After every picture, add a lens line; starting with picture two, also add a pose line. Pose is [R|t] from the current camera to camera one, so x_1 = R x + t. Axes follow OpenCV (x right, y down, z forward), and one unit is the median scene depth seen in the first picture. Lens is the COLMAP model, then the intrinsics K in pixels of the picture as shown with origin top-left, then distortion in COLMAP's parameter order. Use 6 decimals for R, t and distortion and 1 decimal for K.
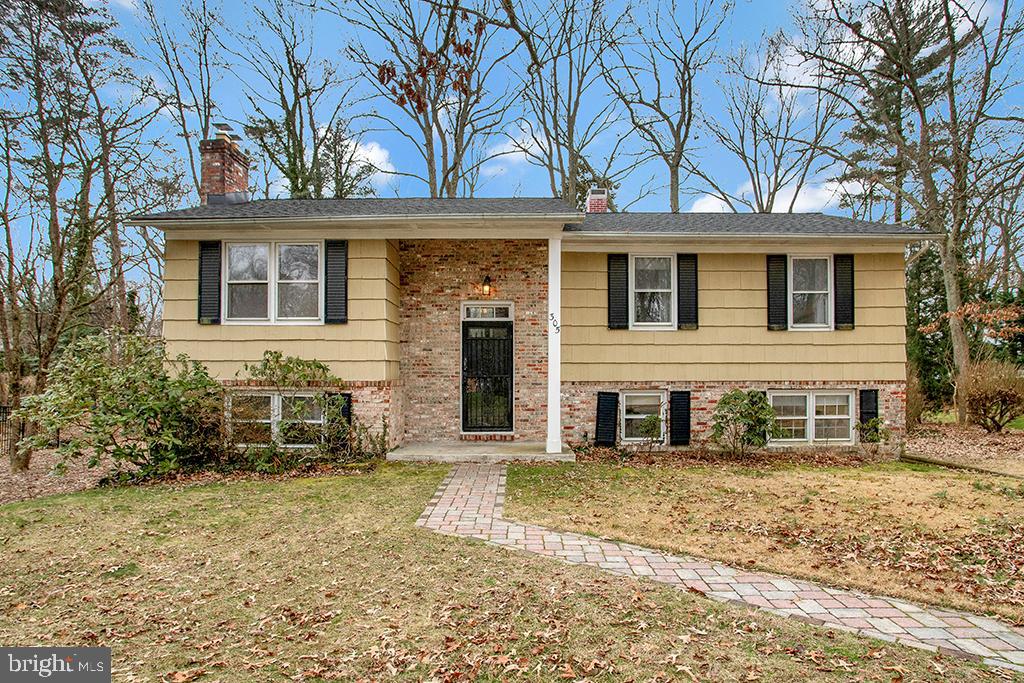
lens RADIAL K [[598.6, 0, 517.4], [0, 598.6, 336.3], [0, 0, 1]] dist [-0.024421, 0.000842]
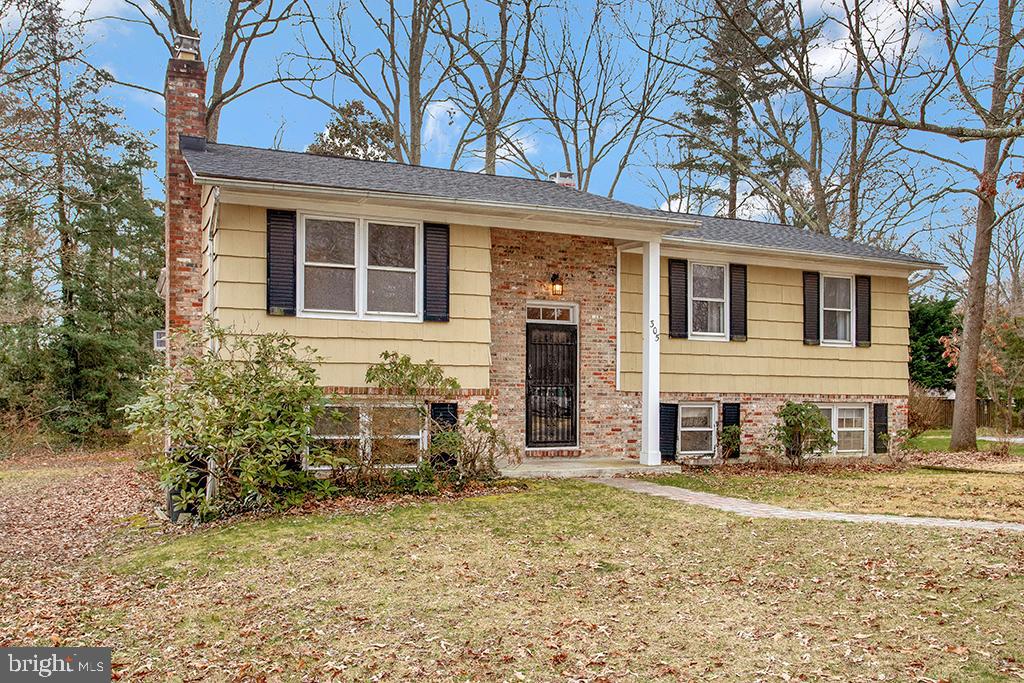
lens RADIAL K [[798.2, 0, 509.7], [0, 798.2, 336.2], [0, 0, 1]] dist [0.011345, 0.001338]
pose [[0.928900, 0.037541, 0.368423, -0.556751], [-0.040024, 0.999198, -0.000903, -0.003096], [-0.368161, -0.013907, 0.929658, -0.091248]]
